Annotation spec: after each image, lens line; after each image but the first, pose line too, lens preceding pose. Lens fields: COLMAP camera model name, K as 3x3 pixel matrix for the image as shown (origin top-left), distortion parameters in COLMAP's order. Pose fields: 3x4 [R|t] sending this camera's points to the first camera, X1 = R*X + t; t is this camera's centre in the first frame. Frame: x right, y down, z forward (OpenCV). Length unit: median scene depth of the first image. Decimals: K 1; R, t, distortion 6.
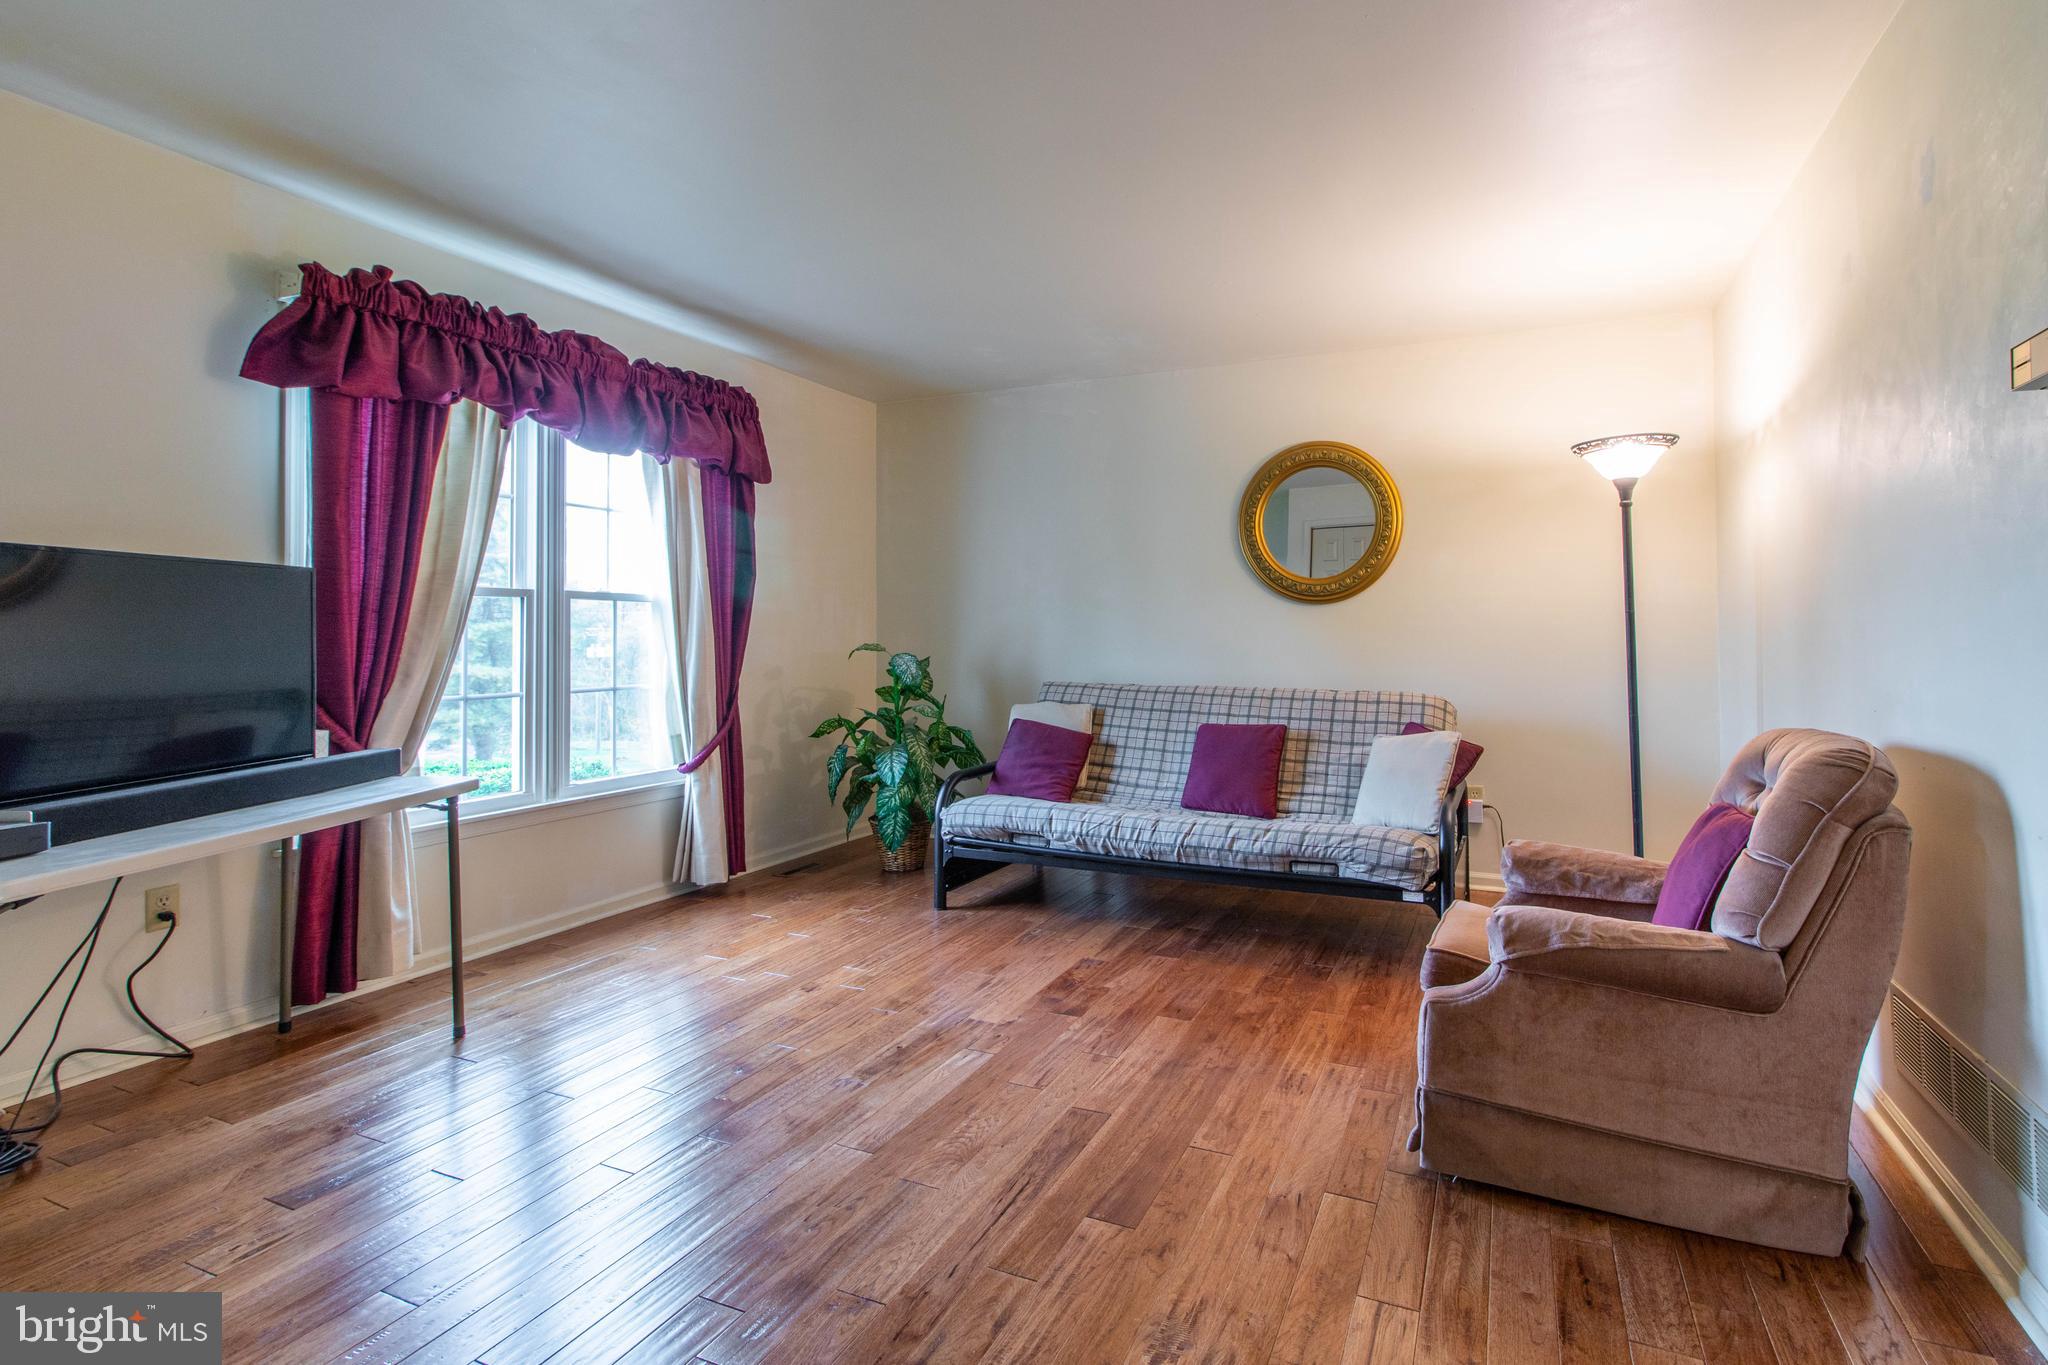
lens RADIAL K [[948.7, 0, 1119.1], [0, 948.7, 619.6], [0, 0, 1]] dist [-0.004960, 0.000271]
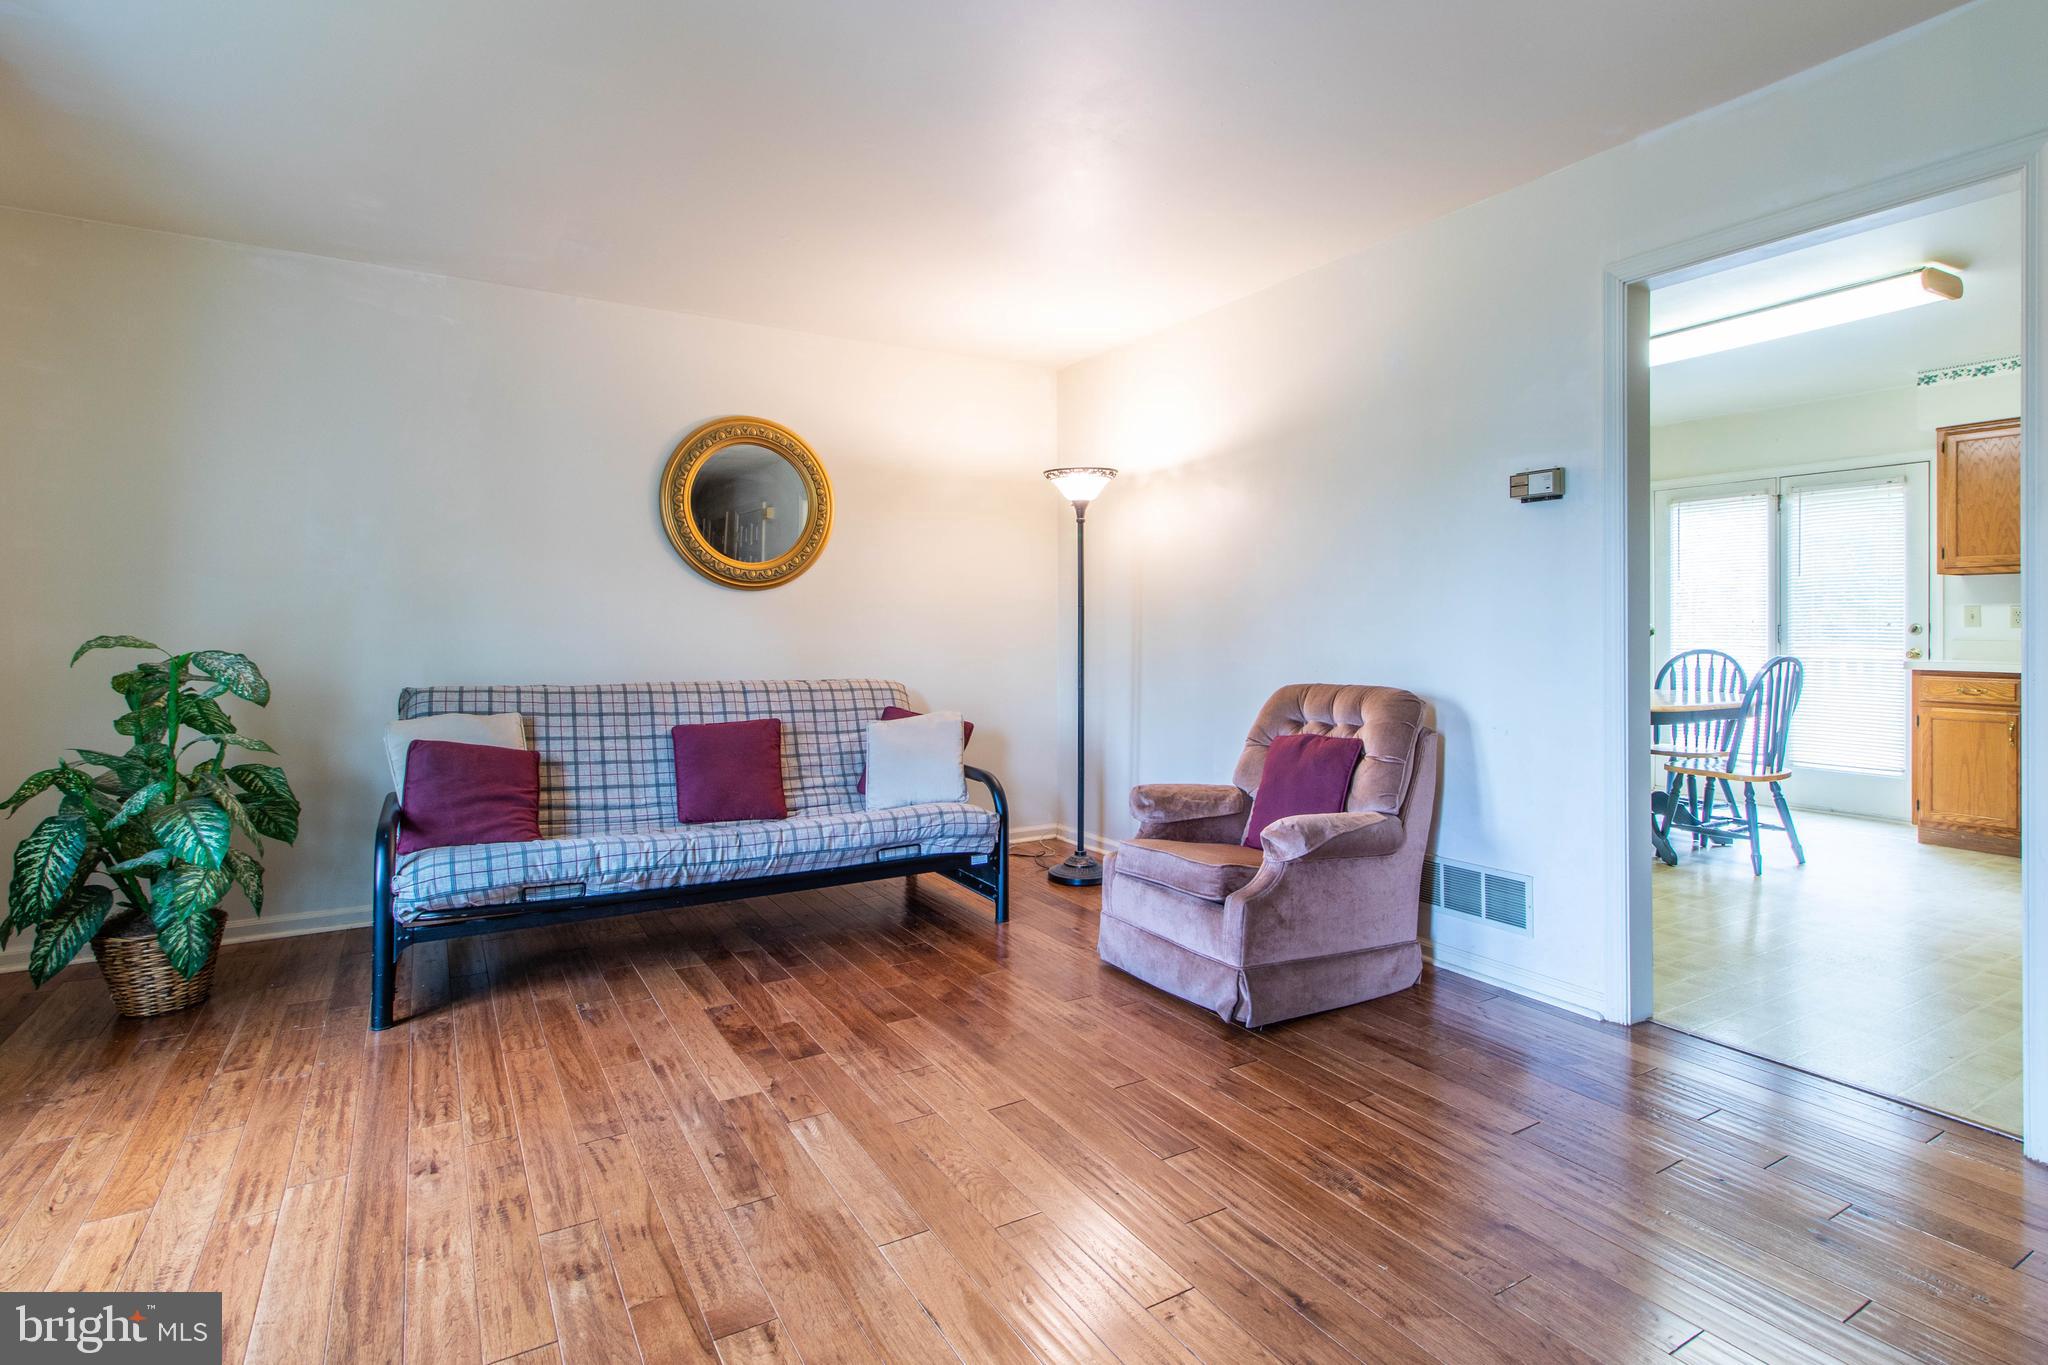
lens RADIAL K [[972.1, 0, 1095.5], [0, 972.1, 622.5], [0, 0, 1]] dist [-0.003704, 0.000676]
pose [[0.594214, 0.003784, 0.804298, -0.509666], [-0.014805, 0.999871, 0.006234, 0.006244], [-0.804171, -0.015612, 0.594193, 0.215753]]
